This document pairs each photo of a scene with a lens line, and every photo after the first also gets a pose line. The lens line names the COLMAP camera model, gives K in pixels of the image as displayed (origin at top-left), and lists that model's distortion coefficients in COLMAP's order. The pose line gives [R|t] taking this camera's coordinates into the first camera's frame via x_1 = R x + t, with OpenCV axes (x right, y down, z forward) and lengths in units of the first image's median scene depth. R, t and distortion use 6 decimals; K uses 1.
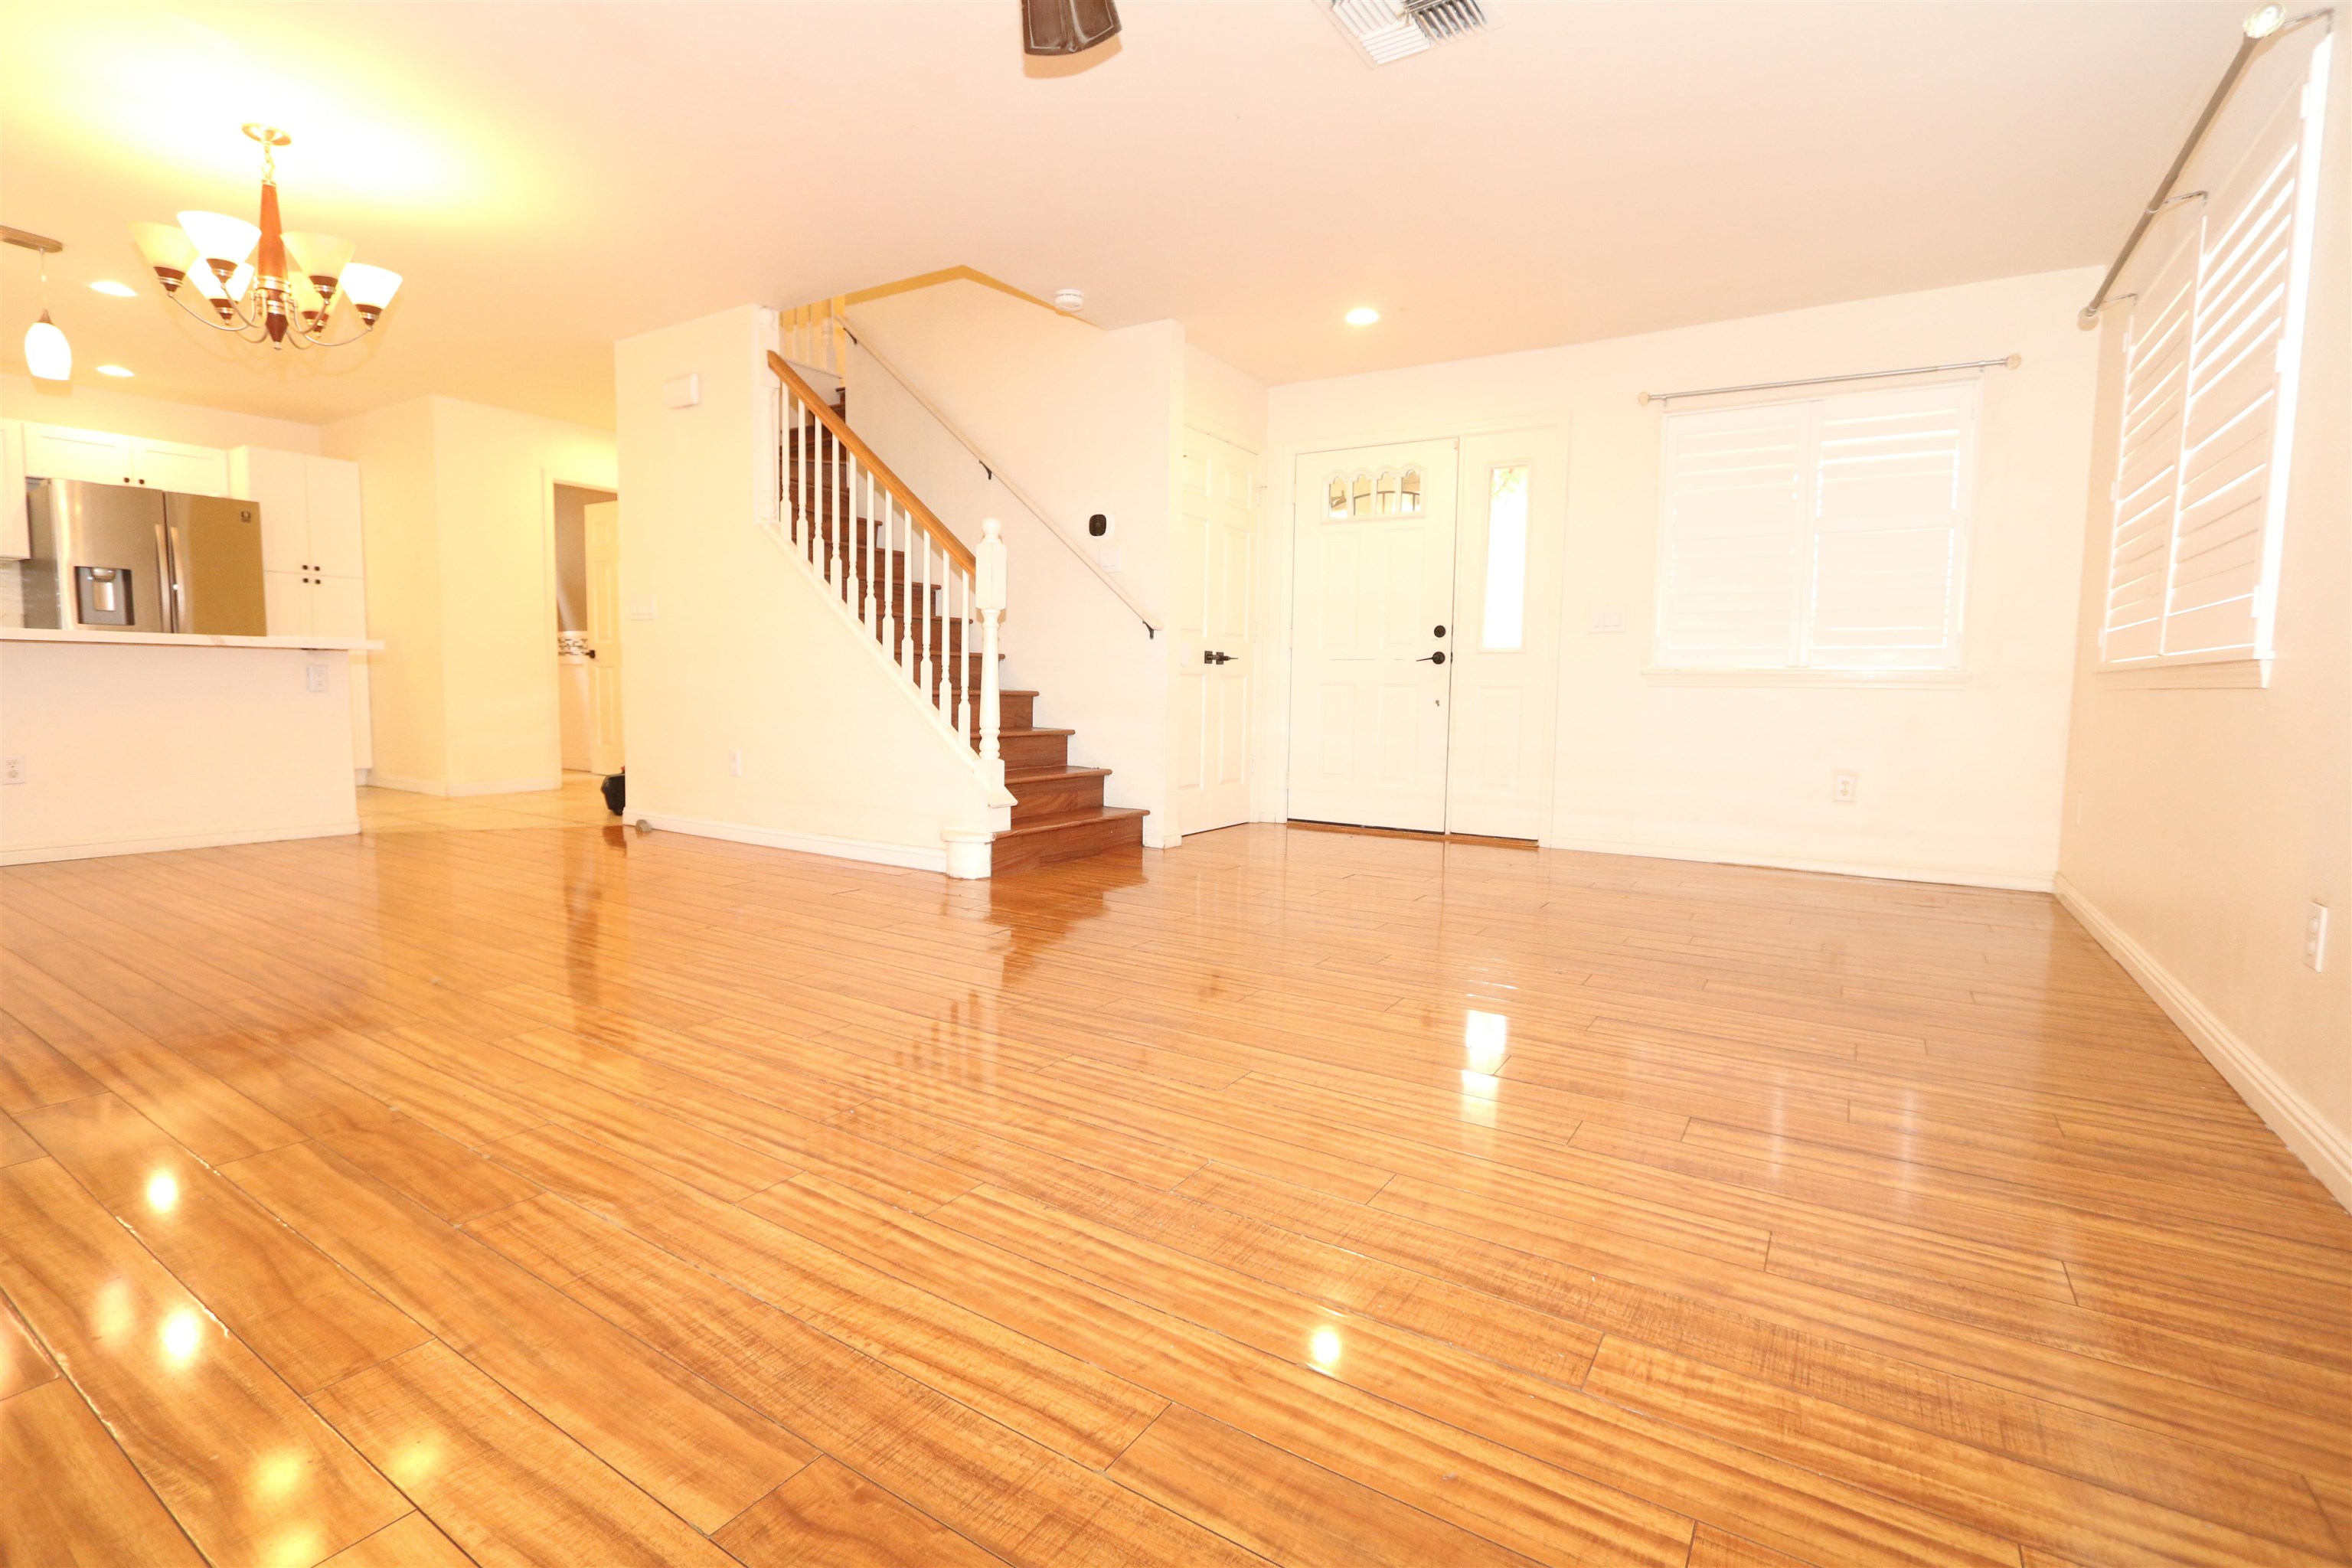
lens RADIAL K [[1090.3, 0, 1162.6], [0, 1090.3, 787.4], [0, 0, 1]] dist [-0.011552, 0.001728]
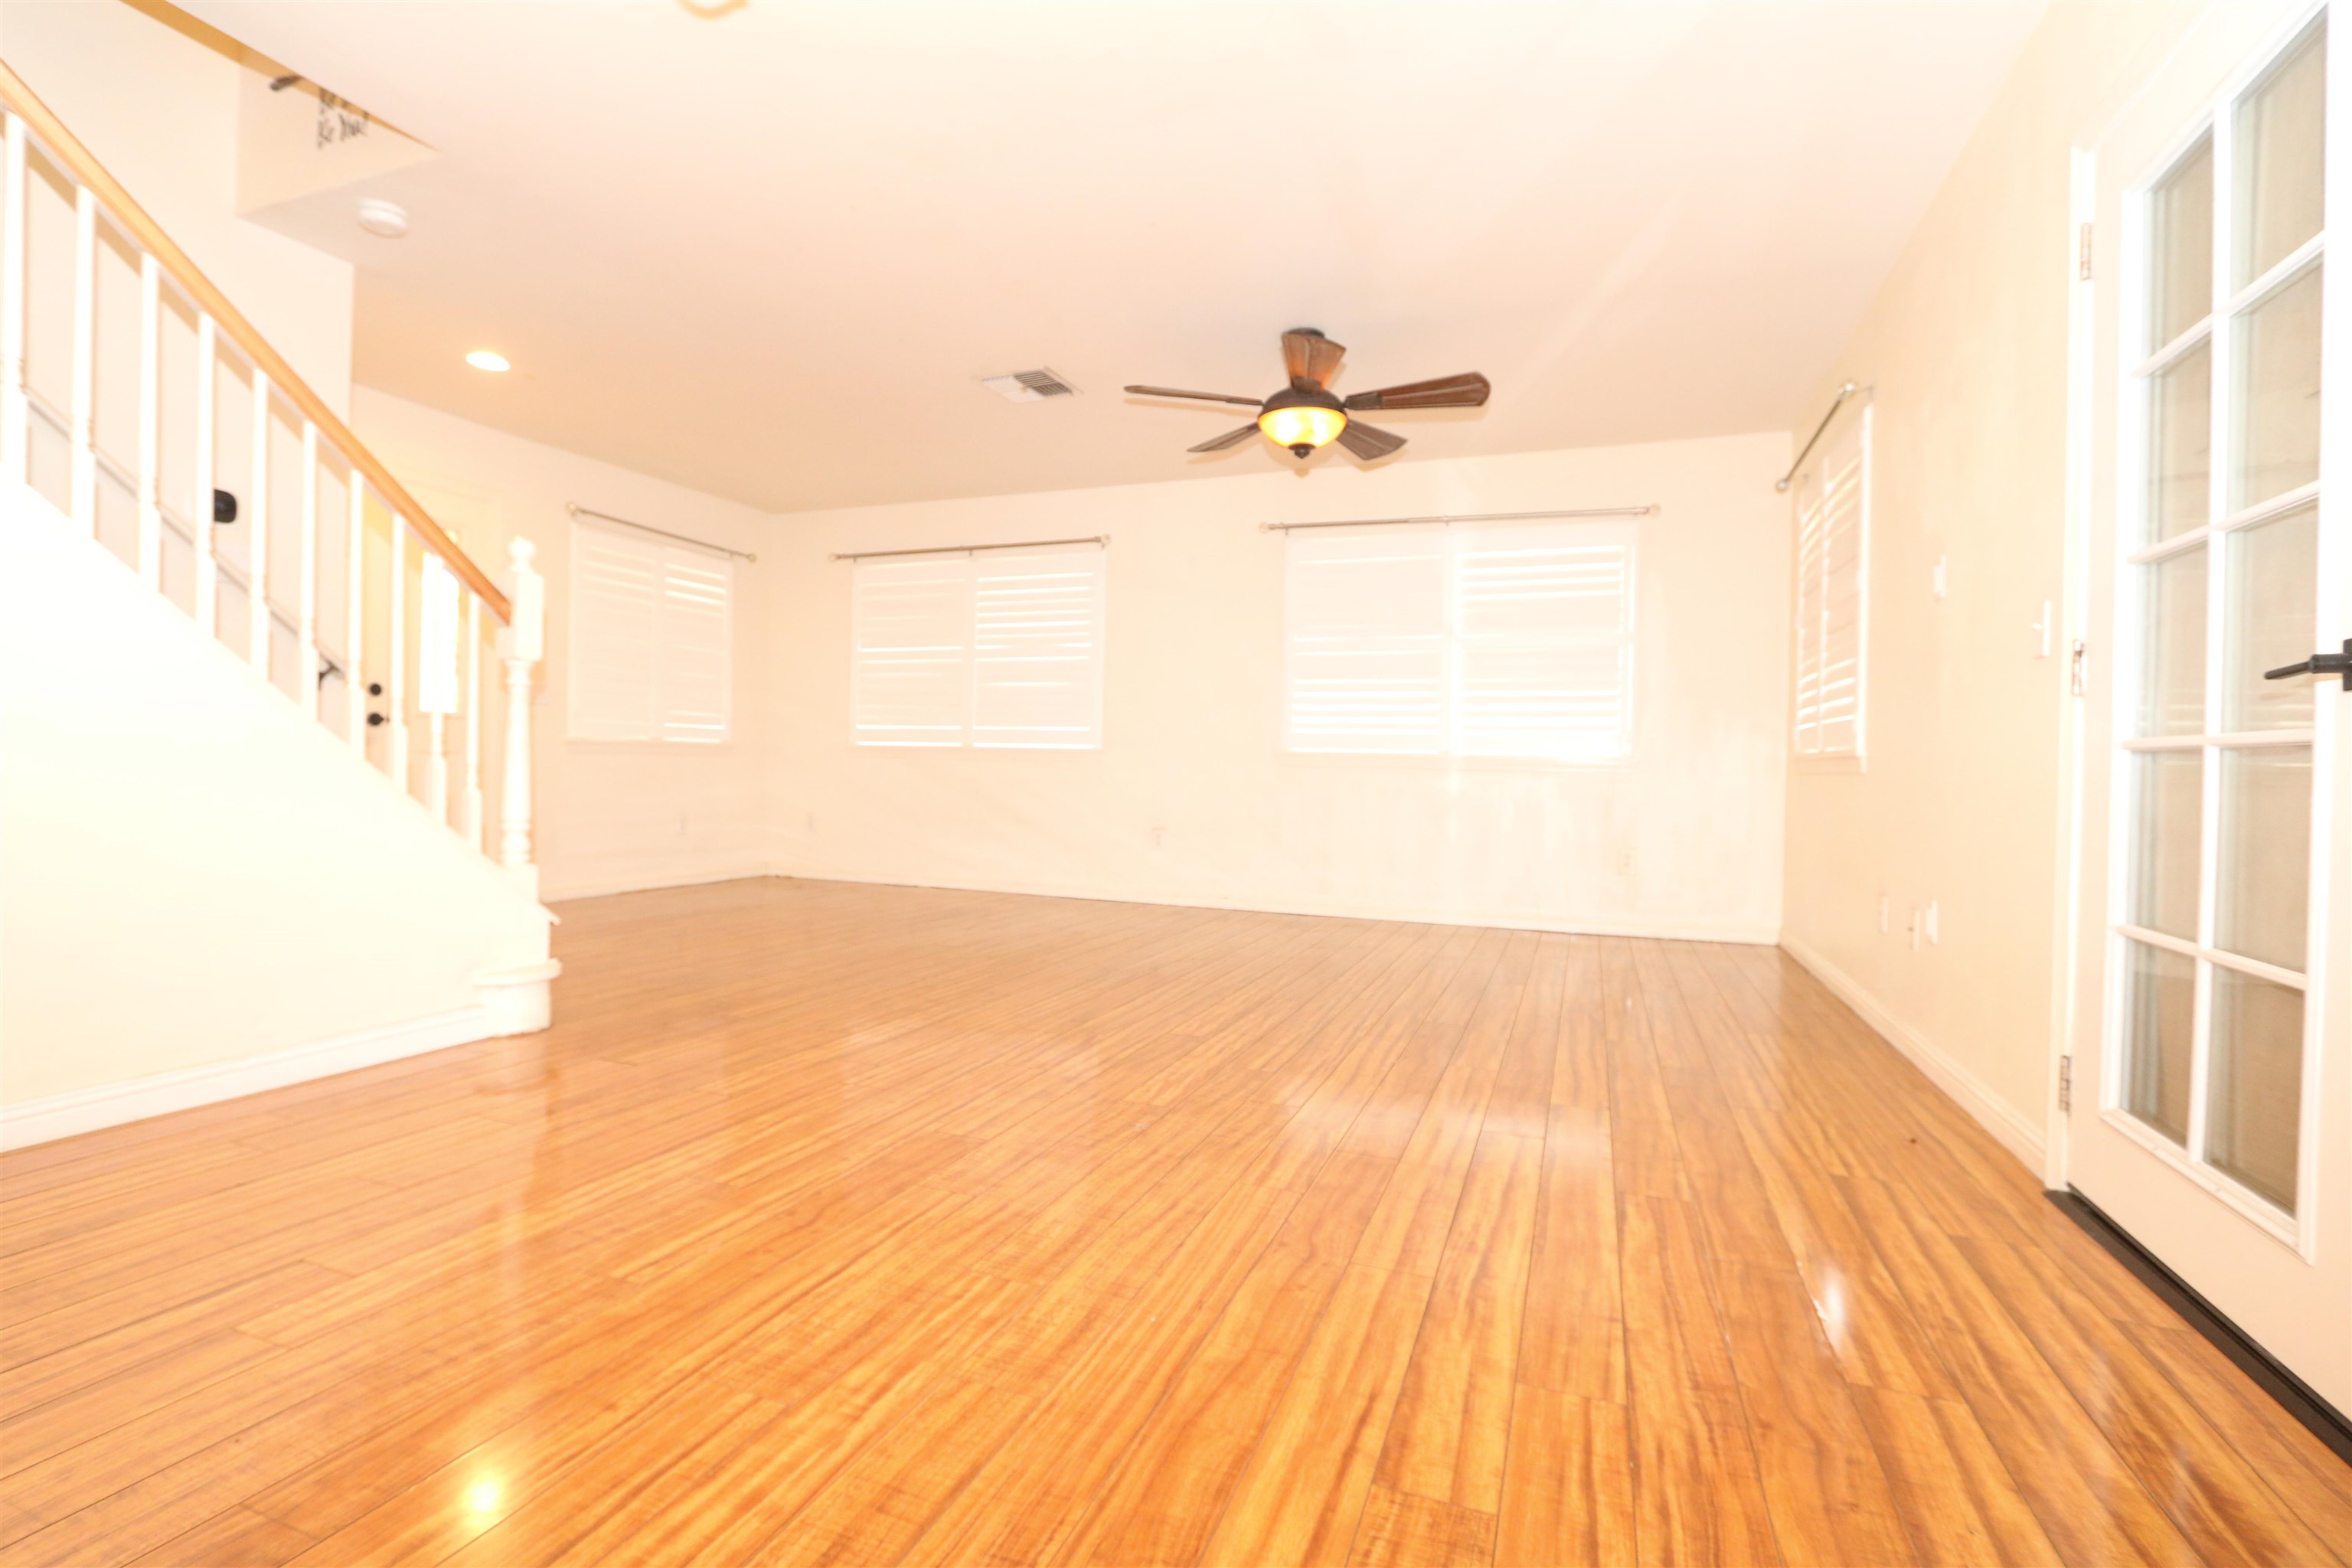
lens RADIAL K [[1090.3, 0, 1170.9], [0, 1090.3, 777.6], [0, 0, 1]] dist [-0.011552, 0.001728]
pose [[-0.209981, -0.027956, 0.977306, -0.909428], [0.070453, 0.996560, 0.043644, -0.080229], [-0.975164, 0.078019, -0.207289, 0.683621]]
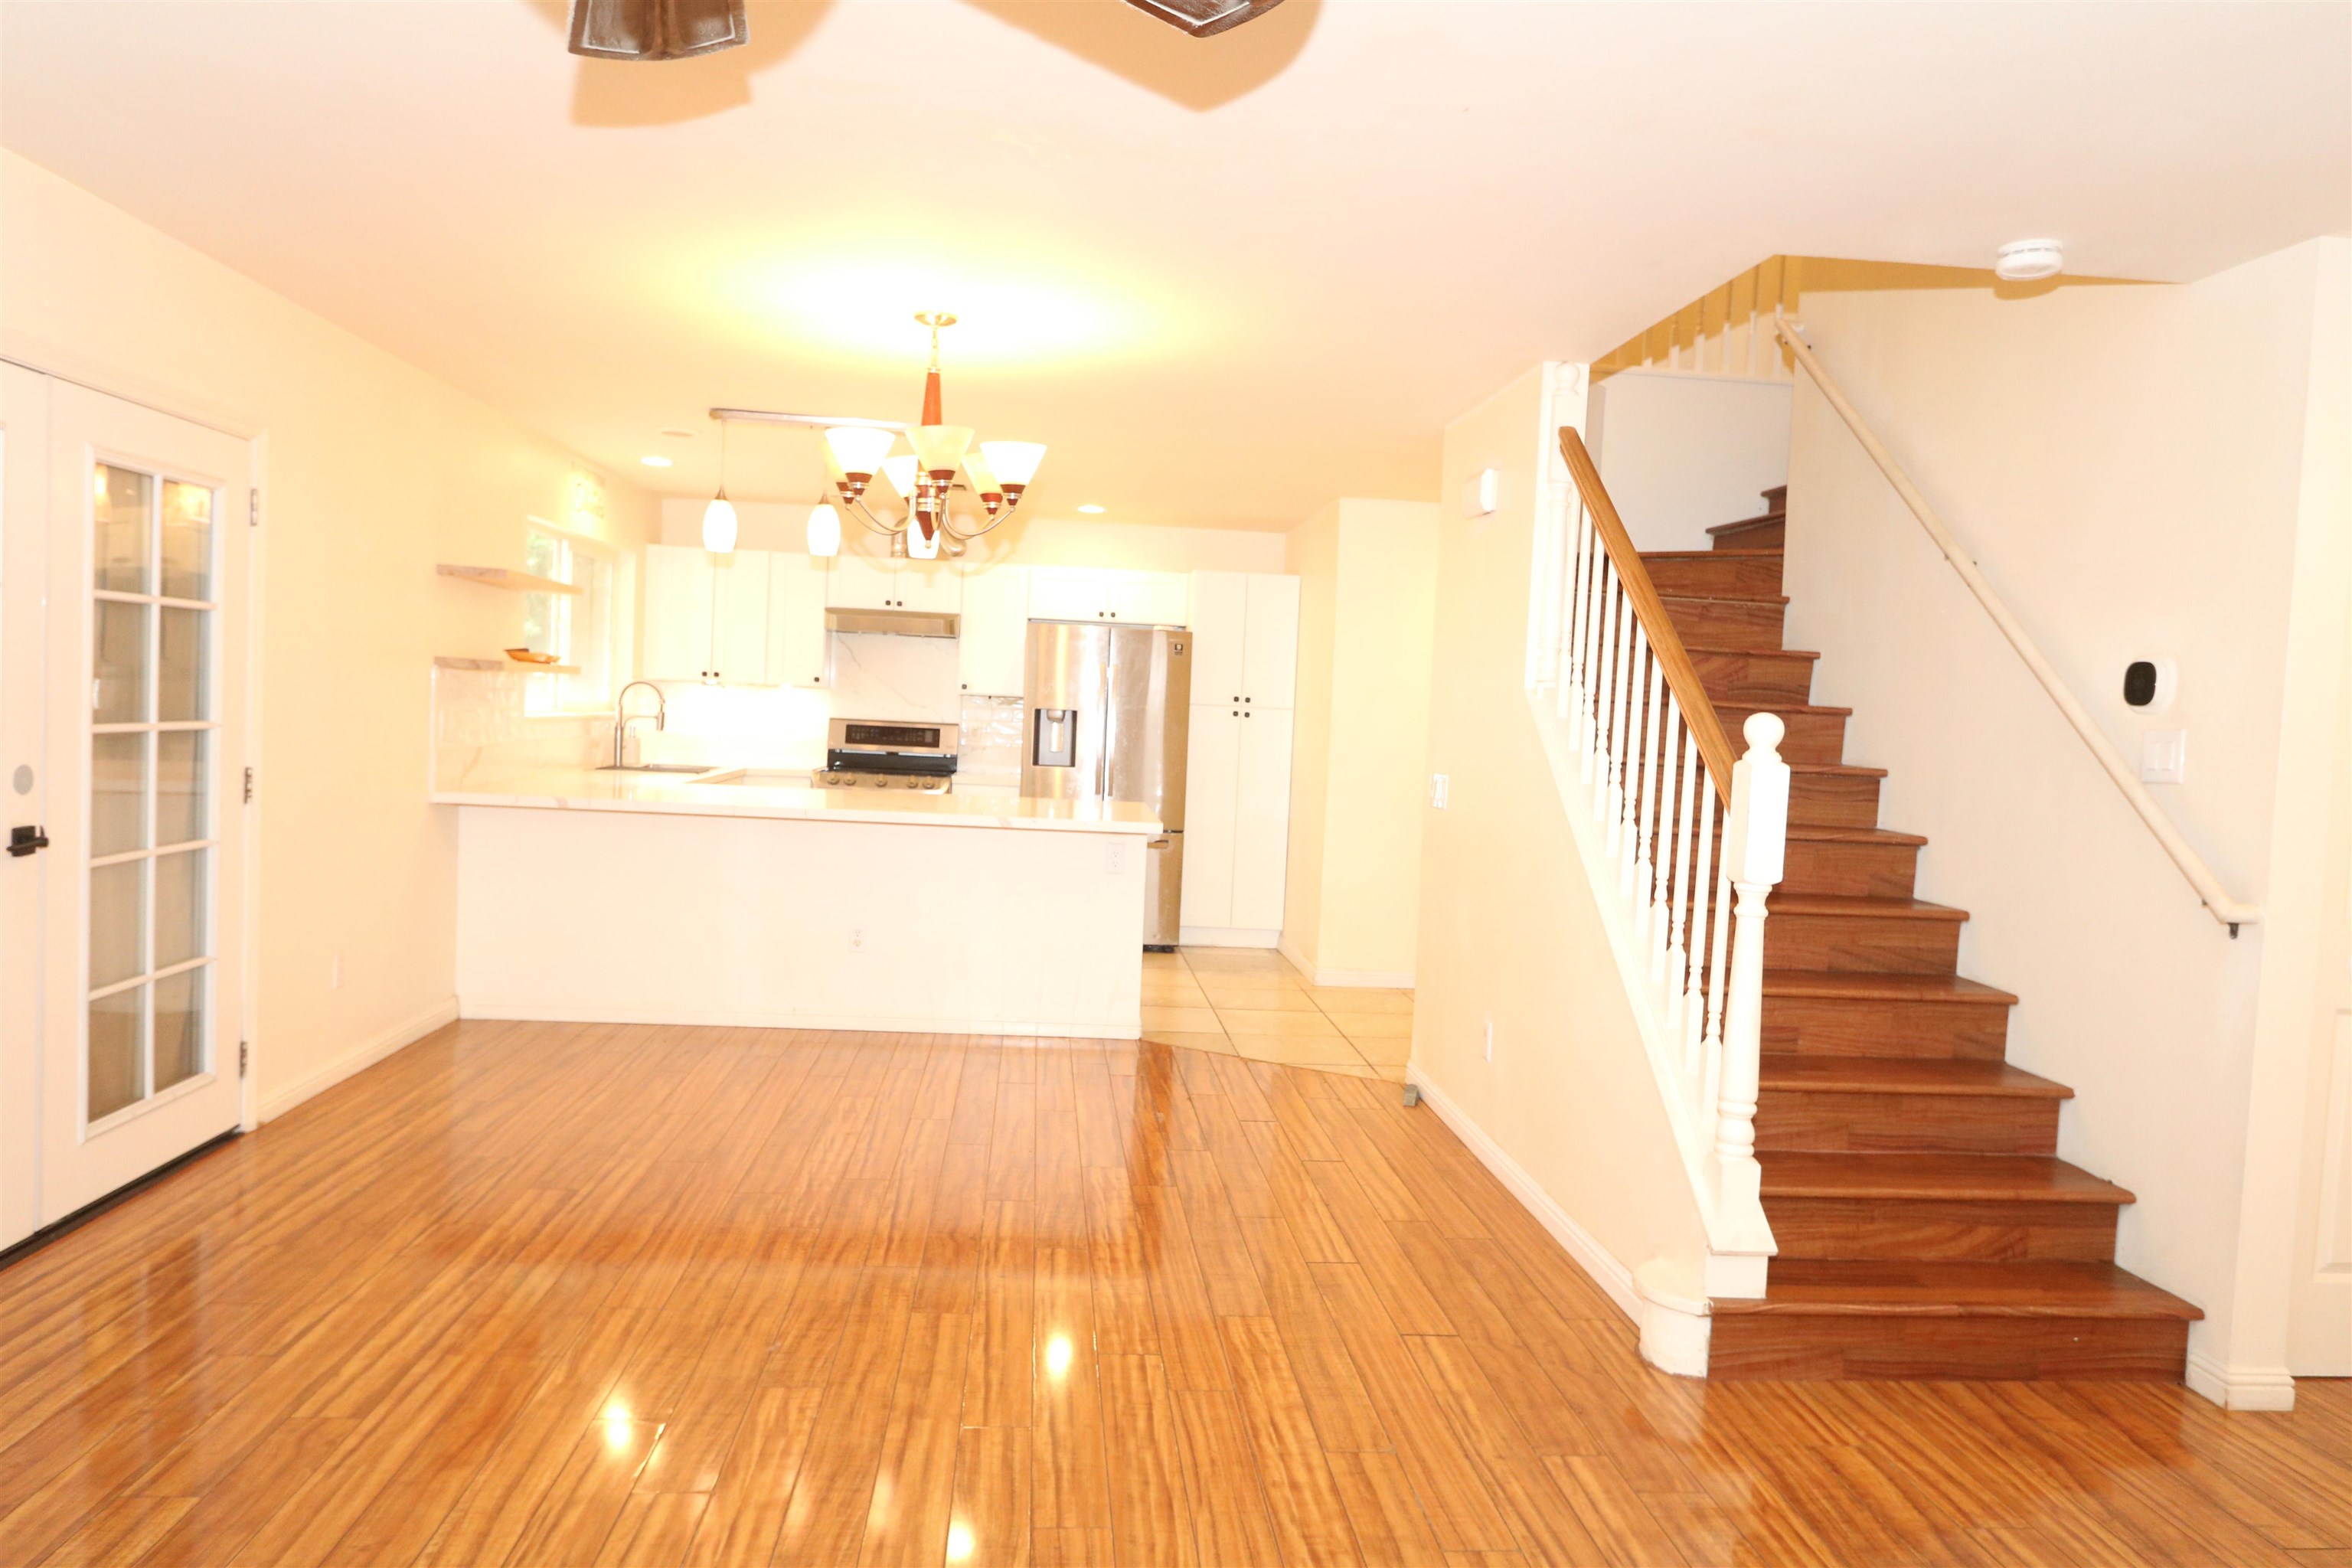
lens RADIAL K [[1545.3, 0, 1185.0], [0, 1545.3, 786.2], [0, 0, 1]] dist [0.008359, -0.000246]
pose [[0.617589, 0.055857, -0.784515, 0.249127], [-0.112100, 0.993543, -0.017508, -0.154993], [0.778471, 0.098757, 0.619863, 0.286032]]
